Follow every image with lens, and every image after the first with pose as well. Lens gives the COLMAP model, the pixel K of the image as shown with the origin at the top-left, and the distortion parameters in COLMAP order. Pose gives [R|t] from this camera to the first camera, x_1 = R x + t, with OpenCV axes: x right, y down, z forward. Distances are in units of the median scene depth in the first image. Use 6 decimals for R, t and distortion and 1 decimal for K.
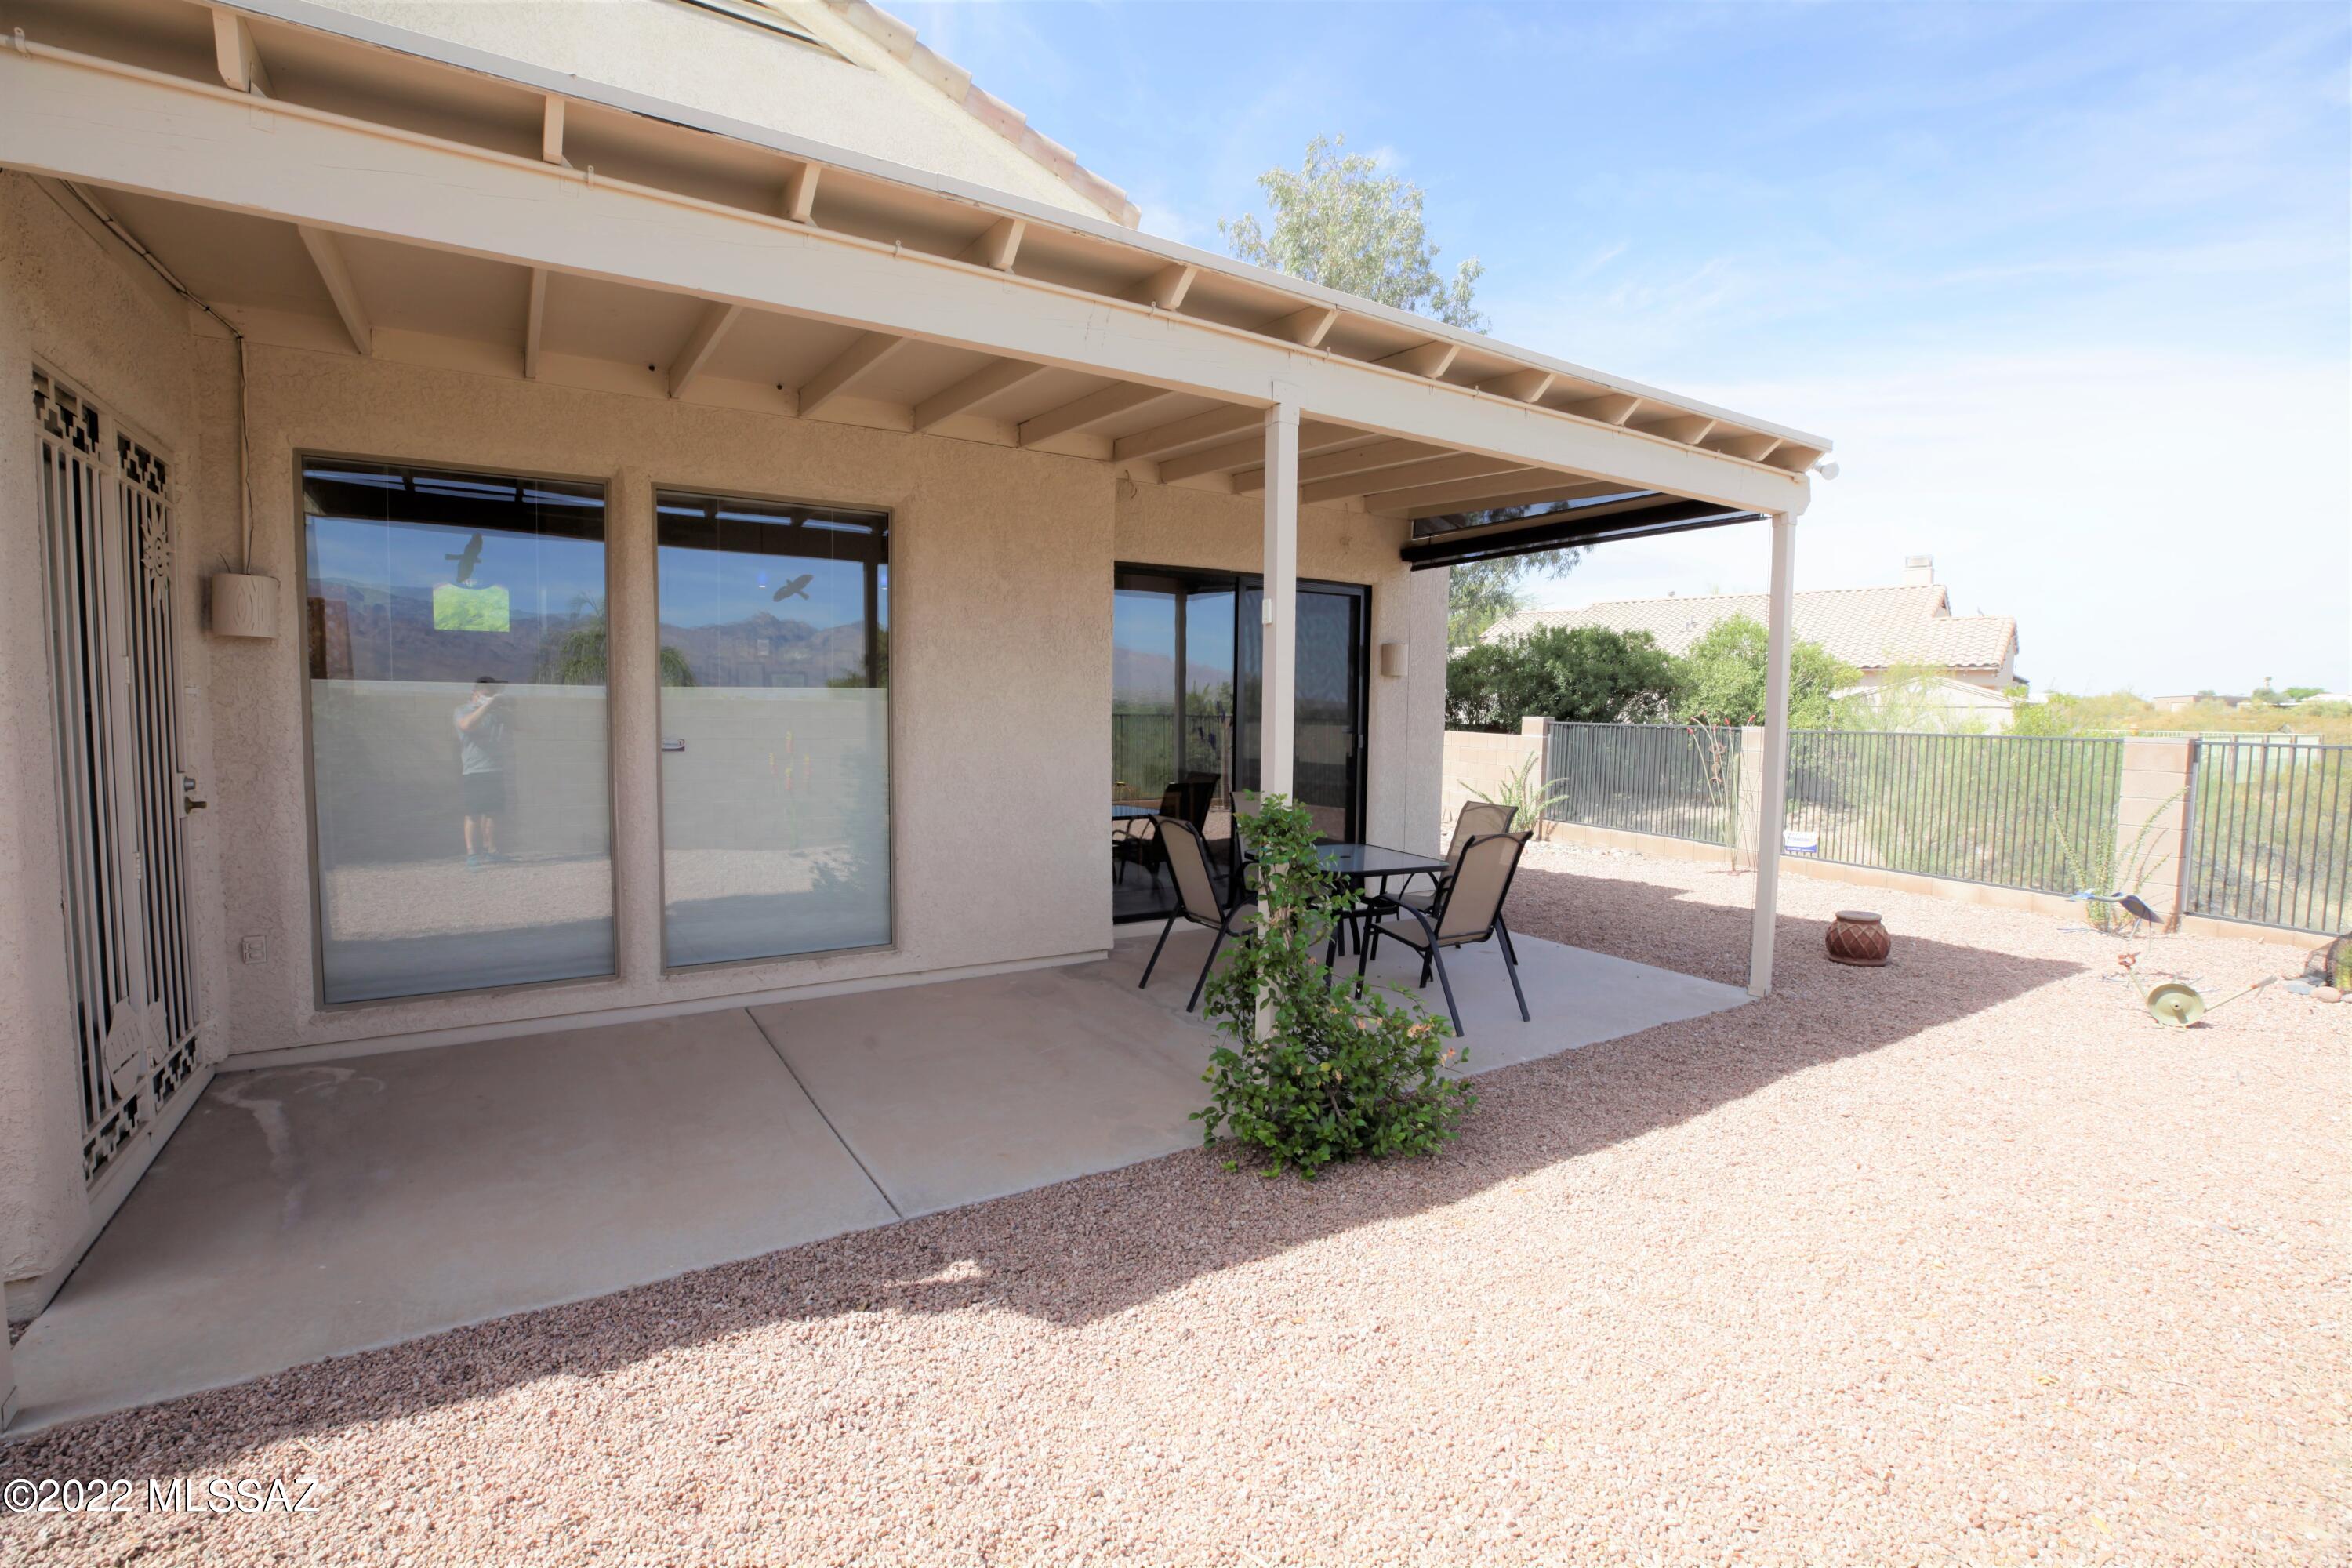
lens RADIAL K [[1076.1, 0, 1184.2], [0, 1076.1, 782.4], [0, 0, 1]] dist [-0.039108, 0.011643]
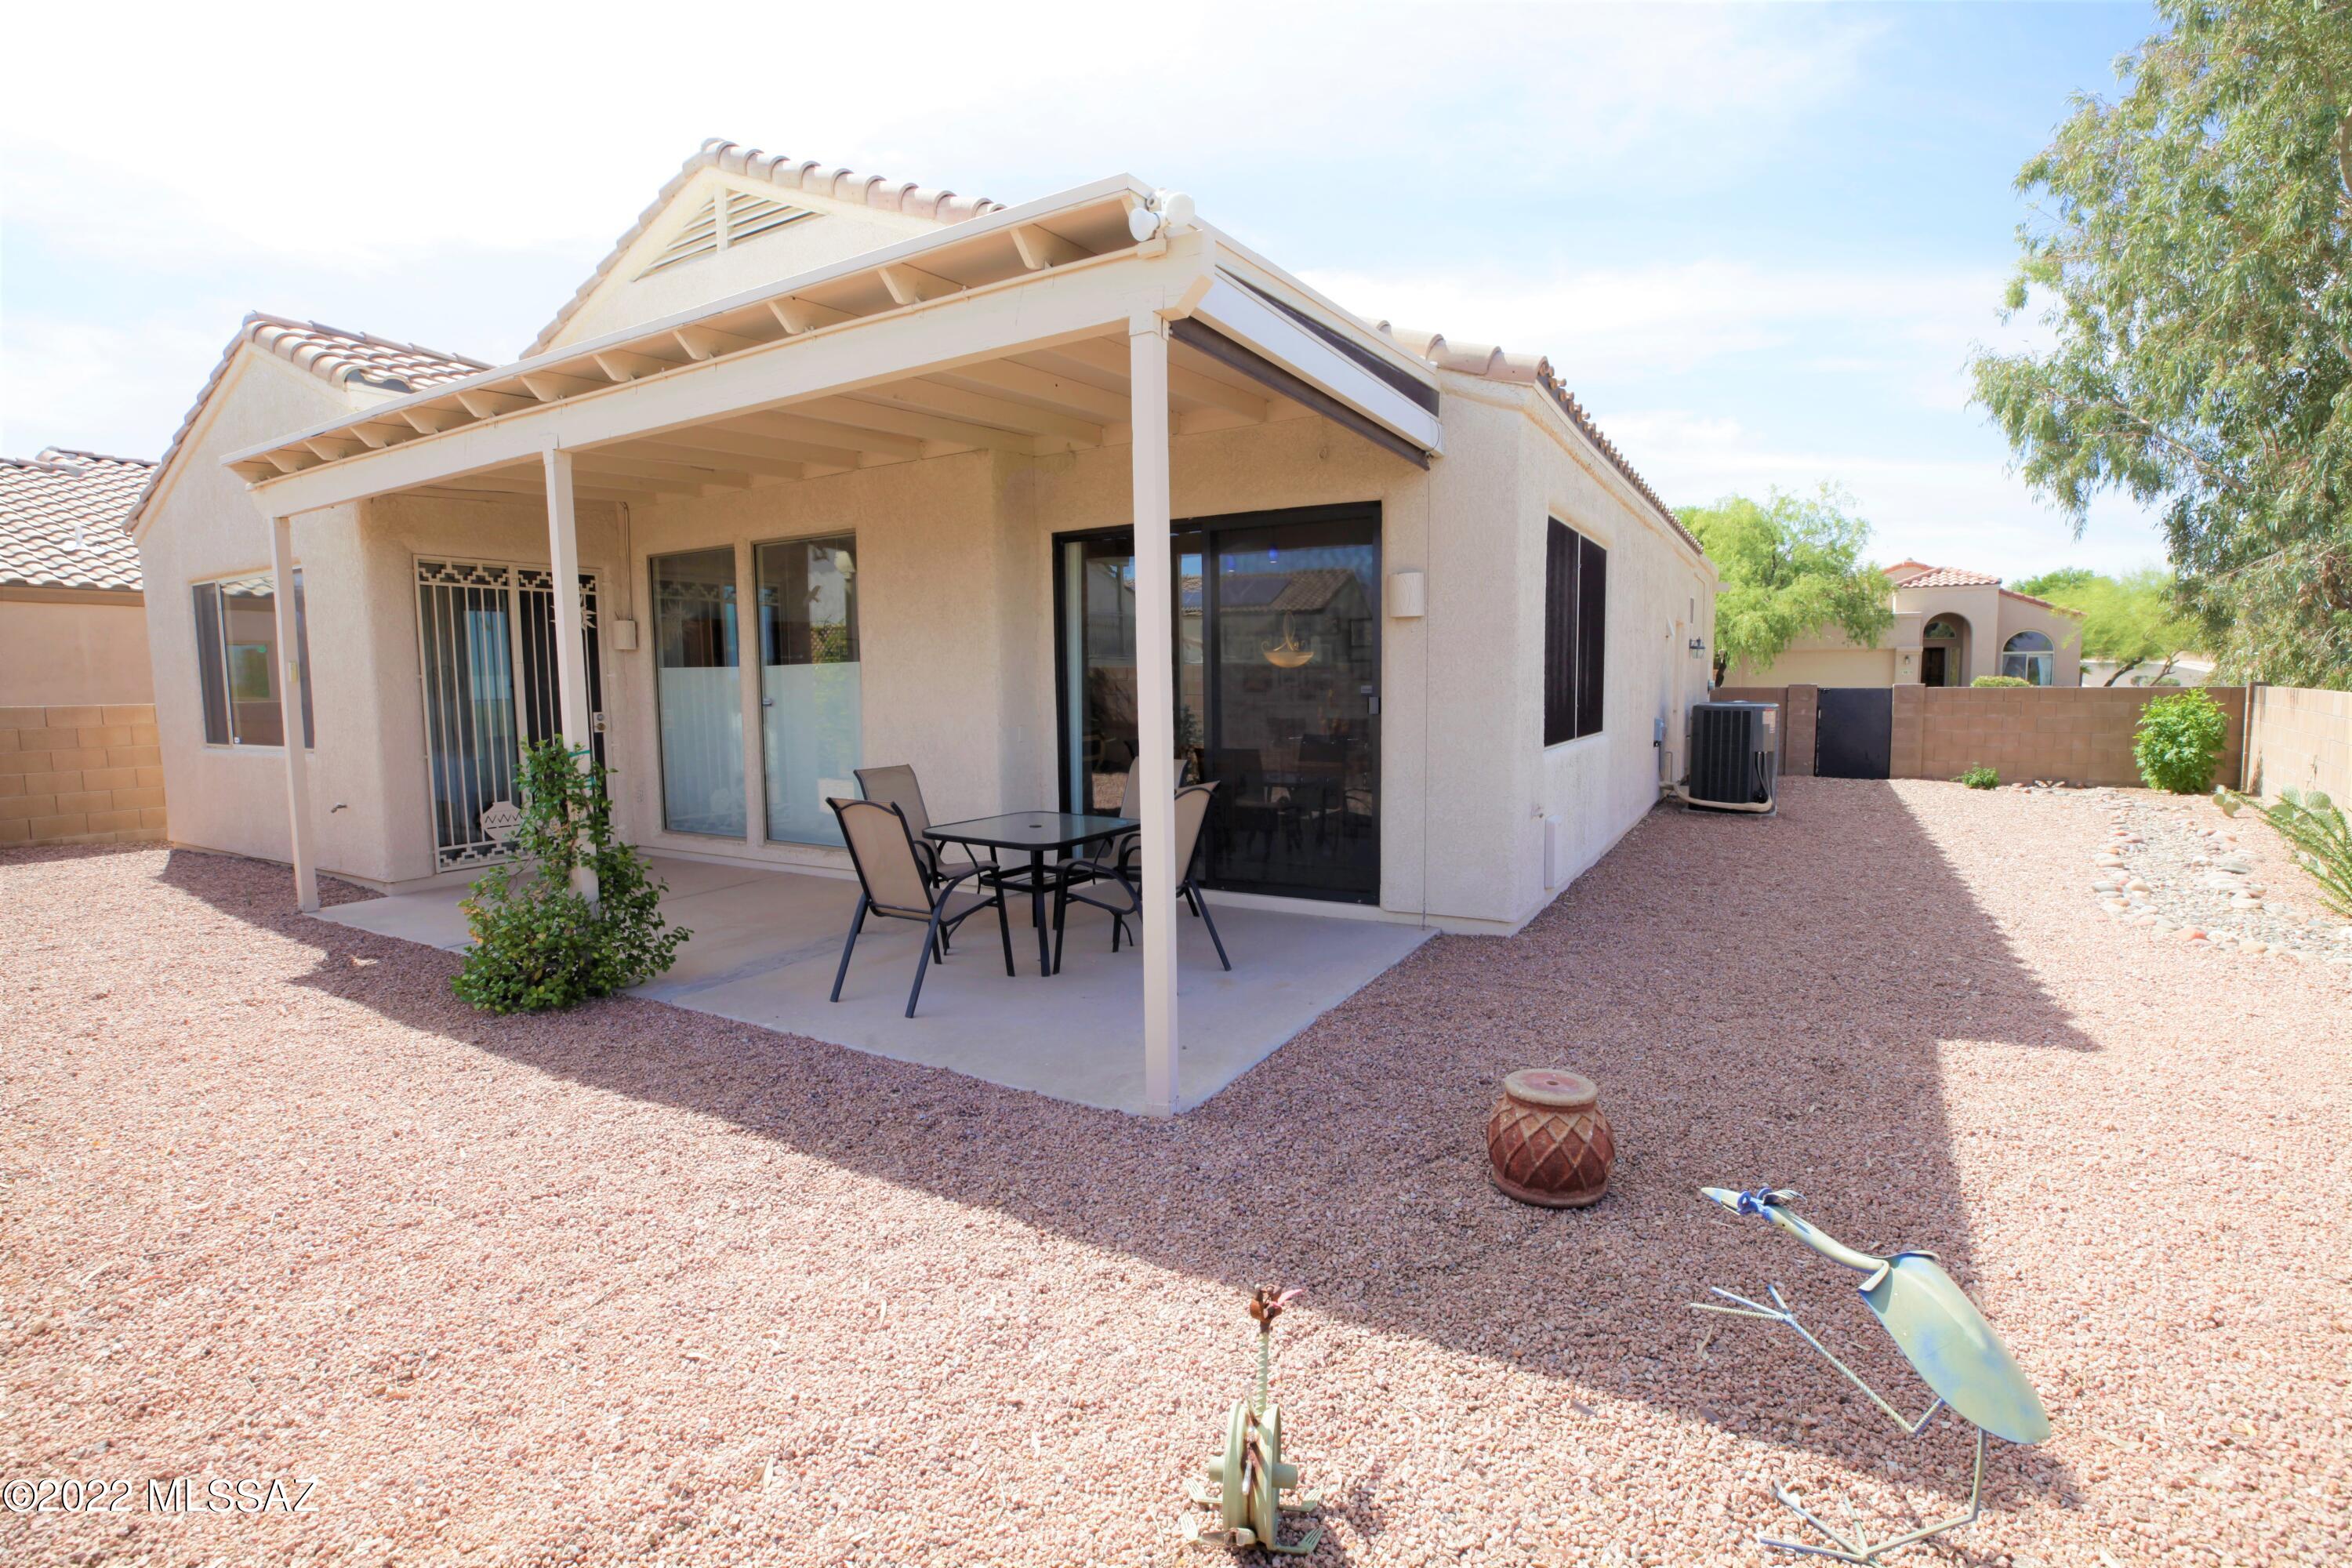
lens RADIAL K [[1076.1, 0, 1184.2], [0, 1076.1, 782.4], [0, 0, 1]] dist [-0.039108, 0.011643]
pose [[0.443112, 0.070885, -0.893659, 1.151784], [-0.042821, 0.997405, 0.057882, -0.031087], [0.895443, 0.012619, 0.444997, 0.773642]]
